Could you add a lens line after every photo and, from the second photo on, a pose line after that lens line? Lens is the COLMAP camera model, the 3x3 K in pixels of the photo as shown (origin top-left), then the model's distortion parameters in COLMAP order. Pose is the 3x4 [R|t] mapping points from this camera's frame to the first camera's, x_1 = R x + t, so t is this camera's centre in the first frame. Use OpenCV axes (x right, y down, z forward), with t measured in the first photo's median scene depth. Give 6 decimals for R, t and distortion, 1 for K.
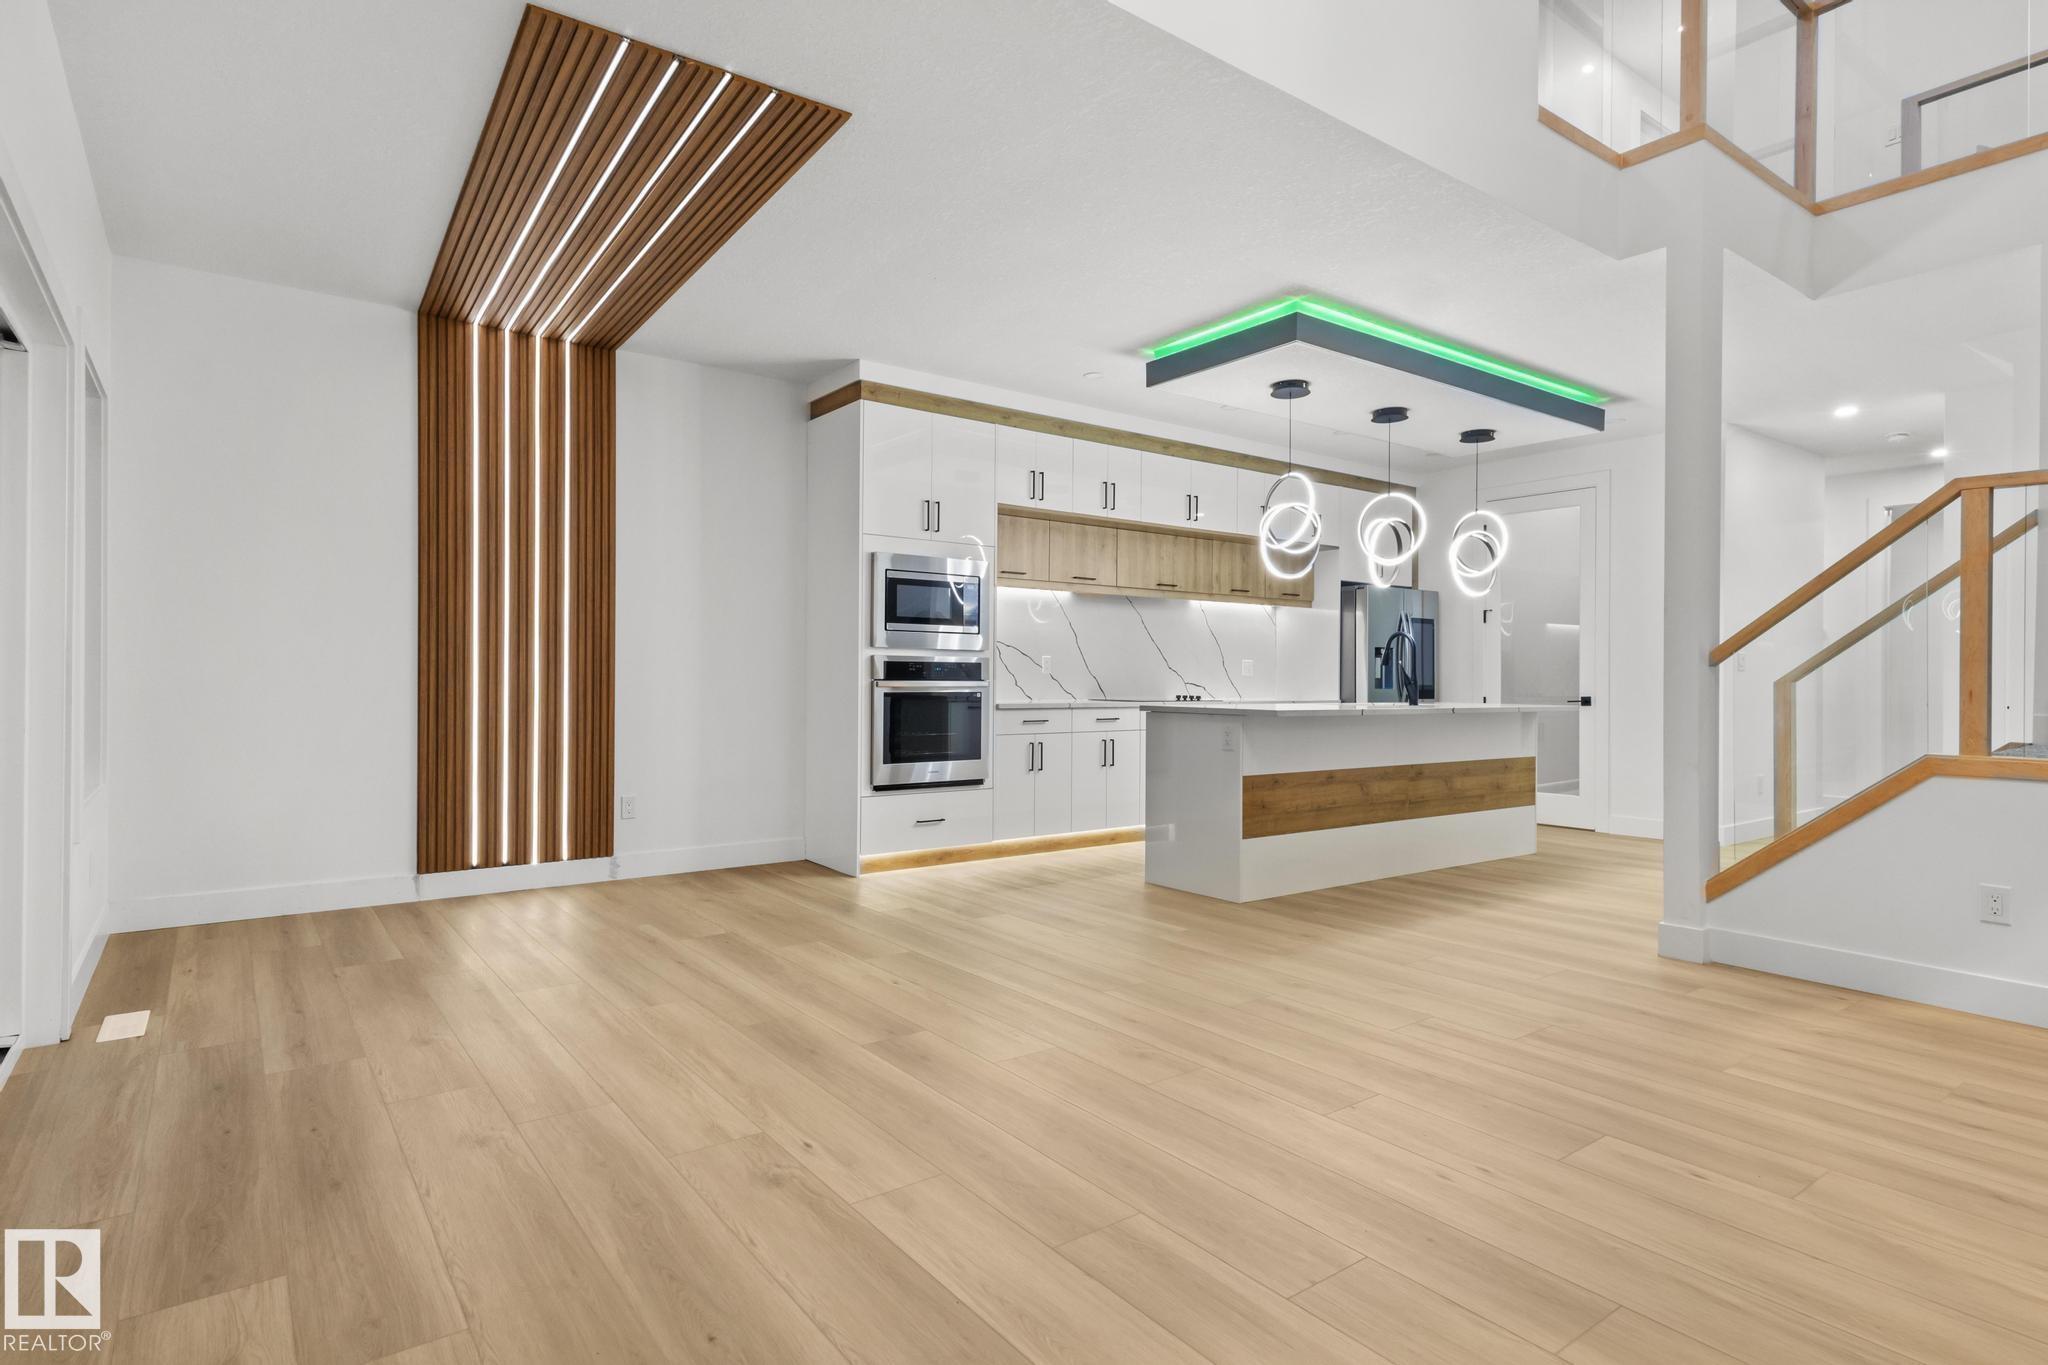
lens RADIAL K [[1070.1, 0, 1008.9], [0, 1070.1, 684.2], [0, 0, 1]] dist [0.023102, -0.003166]
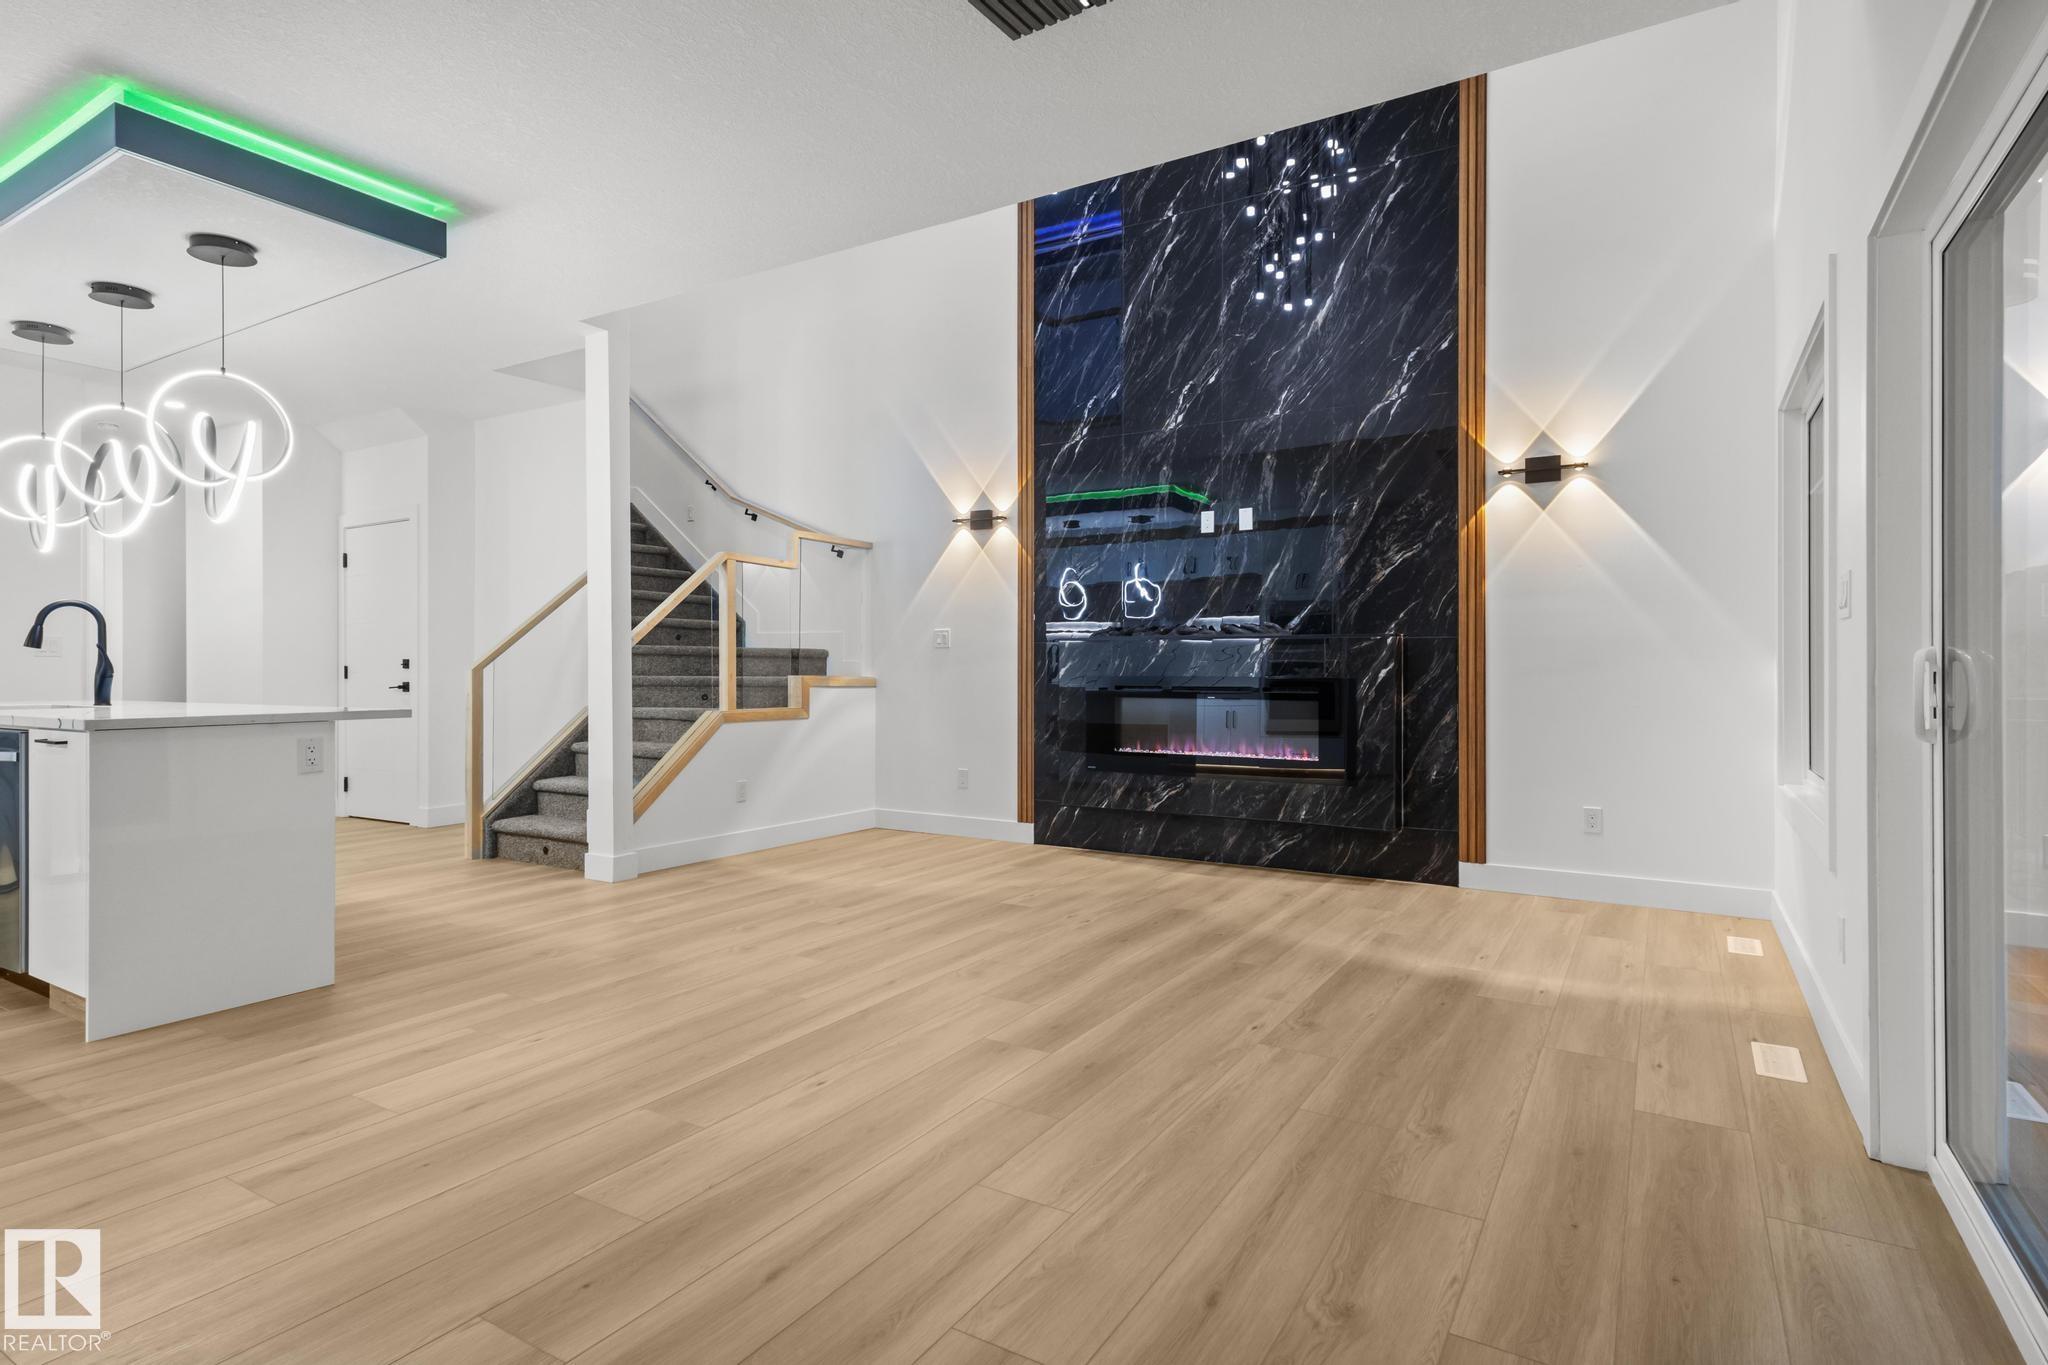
lens RADIAL K [[1070.1, 0, 1022.0], [0, 1070.1, 675.3], [0, 0, 1]] dist [0.023102, -0.003166]
pose [[-0.383914, -0.013084, 0.923276, -0.544126], [0.003622, 0.999871, 0.015676, -0.008840], [-0.923362, 0.009363, -0.383817, 0.748822]]
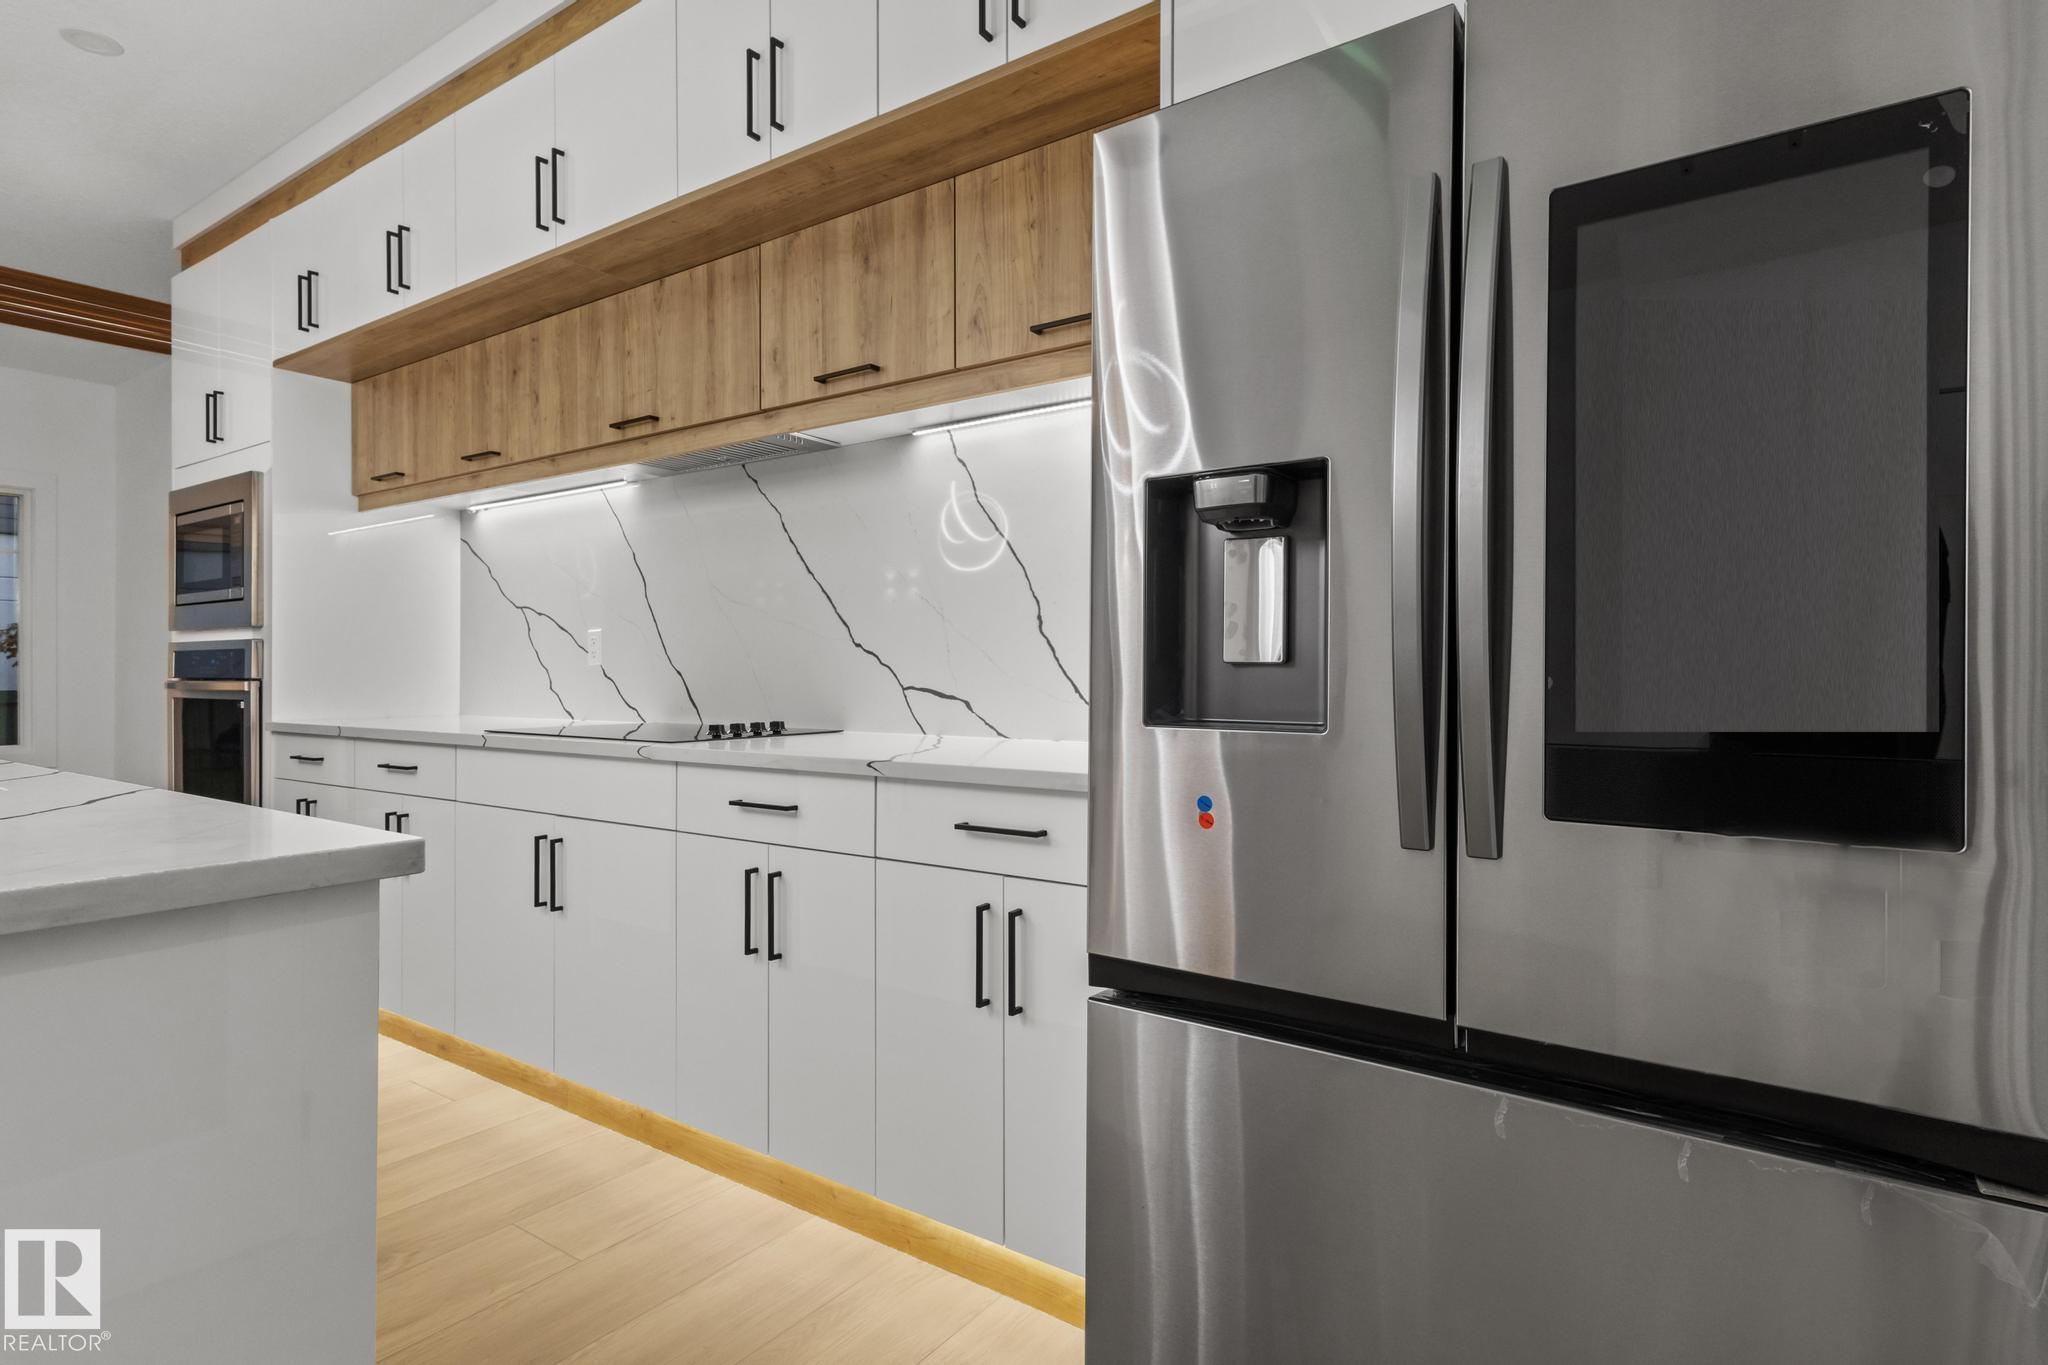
lens RADIAL K [[1070.1, 0, 972.4], [0, 1070.1, 671.6], [0, 0, 1]] dist [0.023102, -0.003166]
pose [[0.288828, -0.009276, -0.957336, 0.680699], [-0.005505, 0.999920, -0.011349, -0.003370], [0.957365, 0.008548, 0.288754, 1.275158]]
